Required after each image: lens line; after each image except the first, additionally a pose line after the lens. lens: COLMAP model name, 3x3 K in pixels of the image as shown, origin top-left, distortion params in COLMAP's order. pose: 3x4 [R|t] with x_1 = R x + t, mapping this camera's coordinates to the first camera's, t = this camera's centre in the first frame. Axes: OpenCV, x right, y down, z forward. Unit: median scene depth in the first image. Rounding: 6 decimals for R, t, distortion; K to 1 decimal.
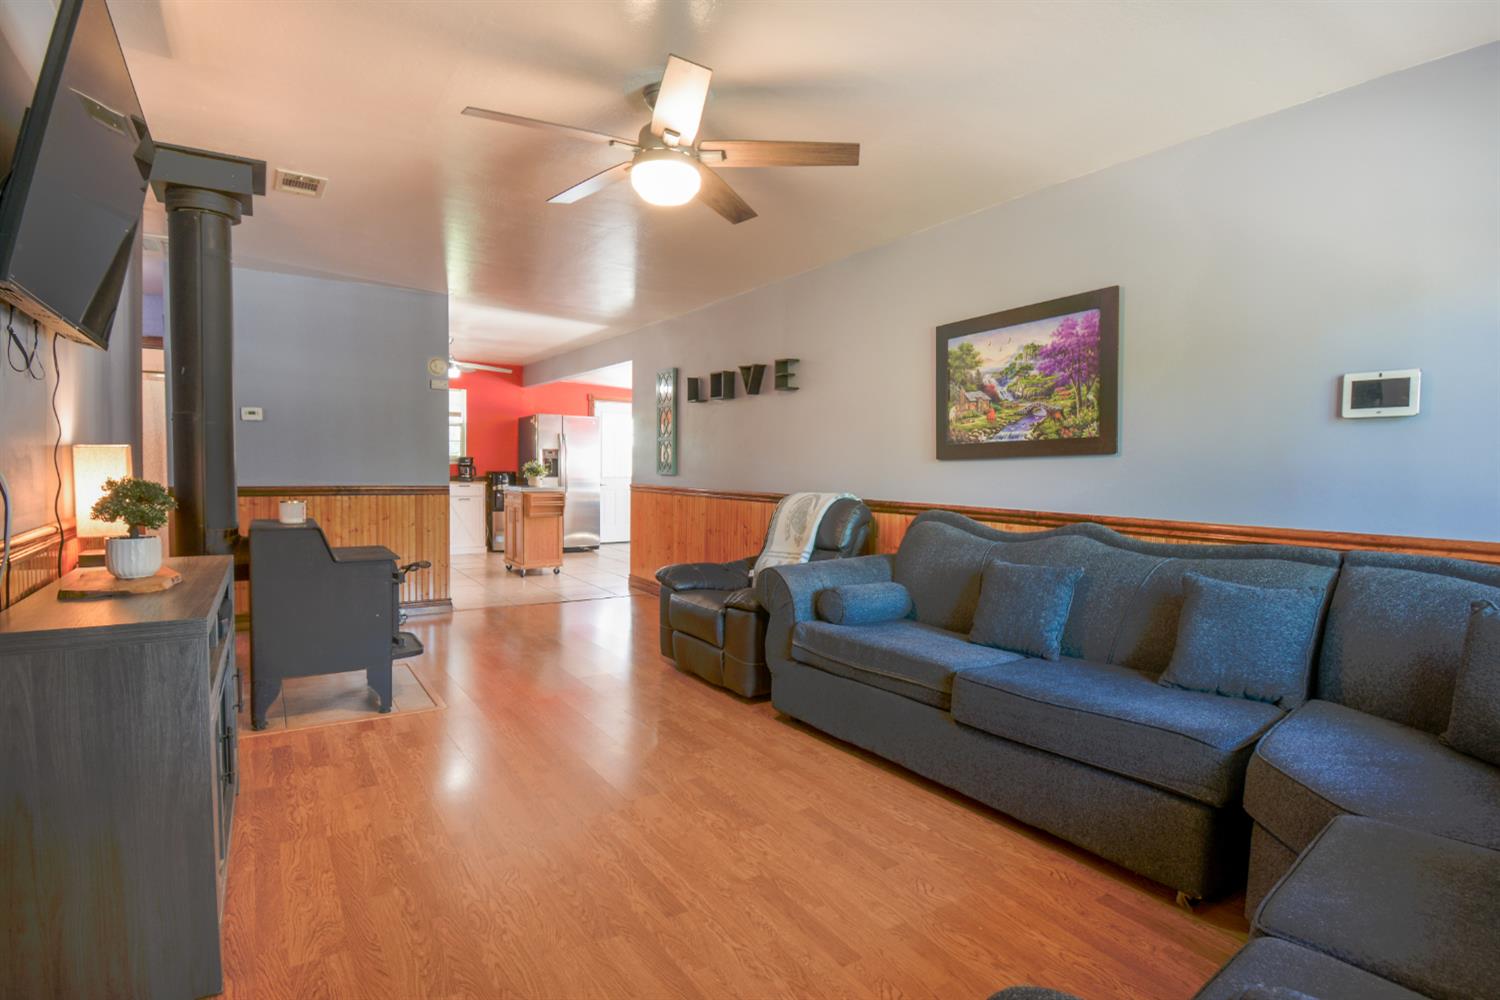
lens RADIAL K [[733.2, 0, 746.3], [0, 733.2, 501.3], [0, 0, 1]] dist [0.001505, 0.000019]
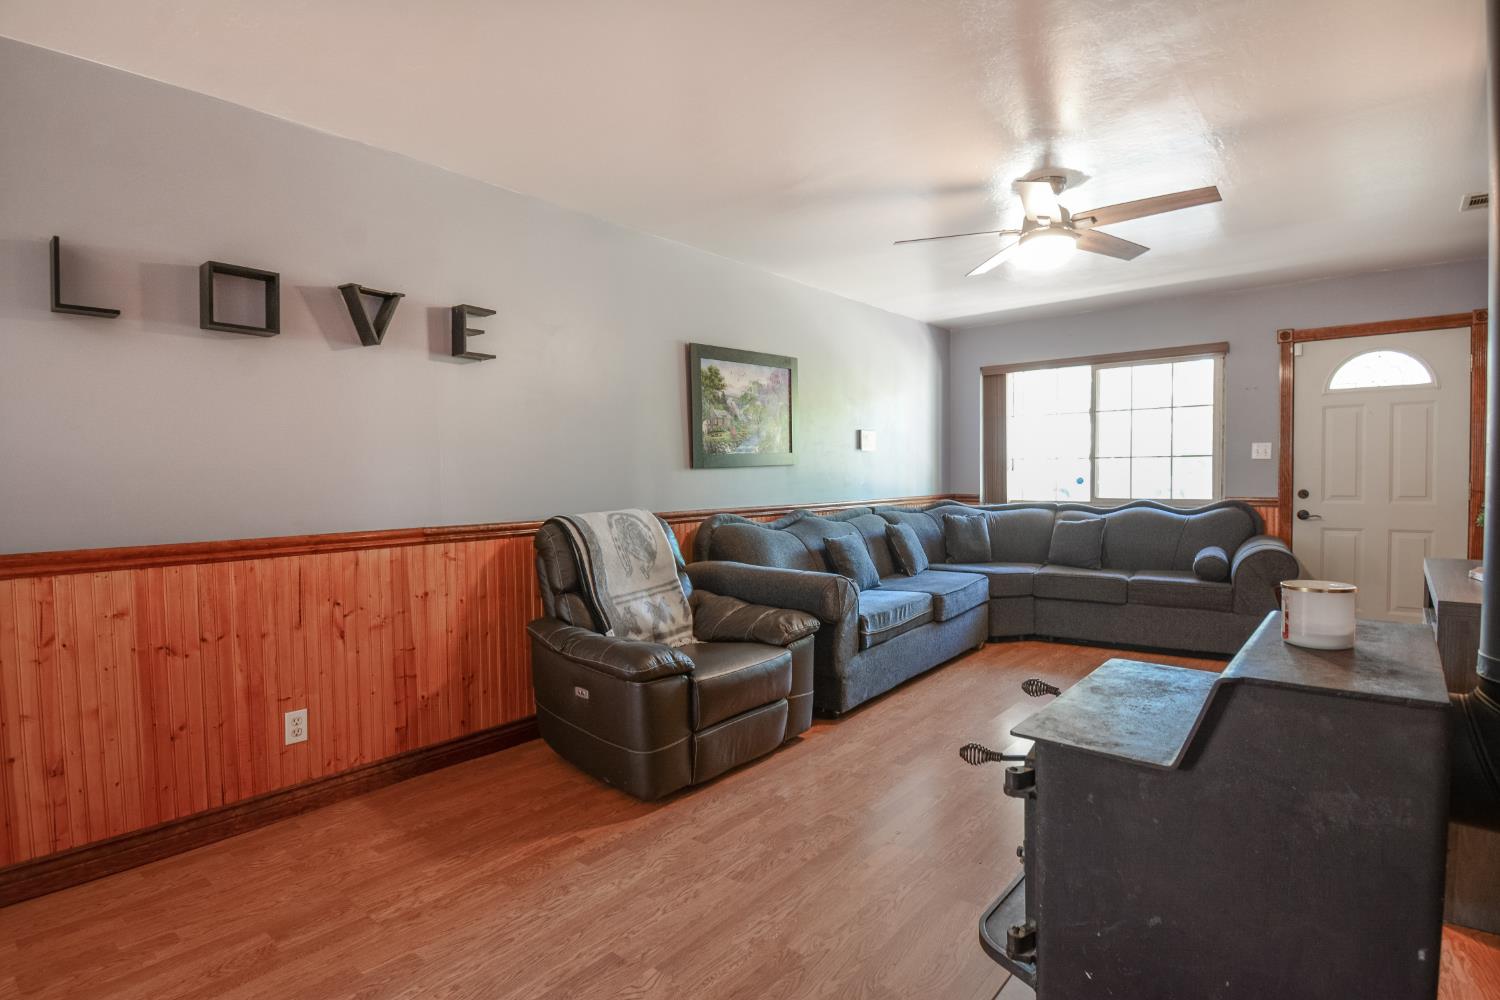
lens RADIAL K [[733.2, 0, 746.3], [0, 733.2, 501.3], [0, 0, 1]] dist [0.001505, 0.000019]
pose [[-0.266429, -0.042041, 0.962937, -0.806219], [0.061045, 0.996307, 0.060388, -0.070381], [-0.961920, 0.074872, -0.262878, 1.239383]]
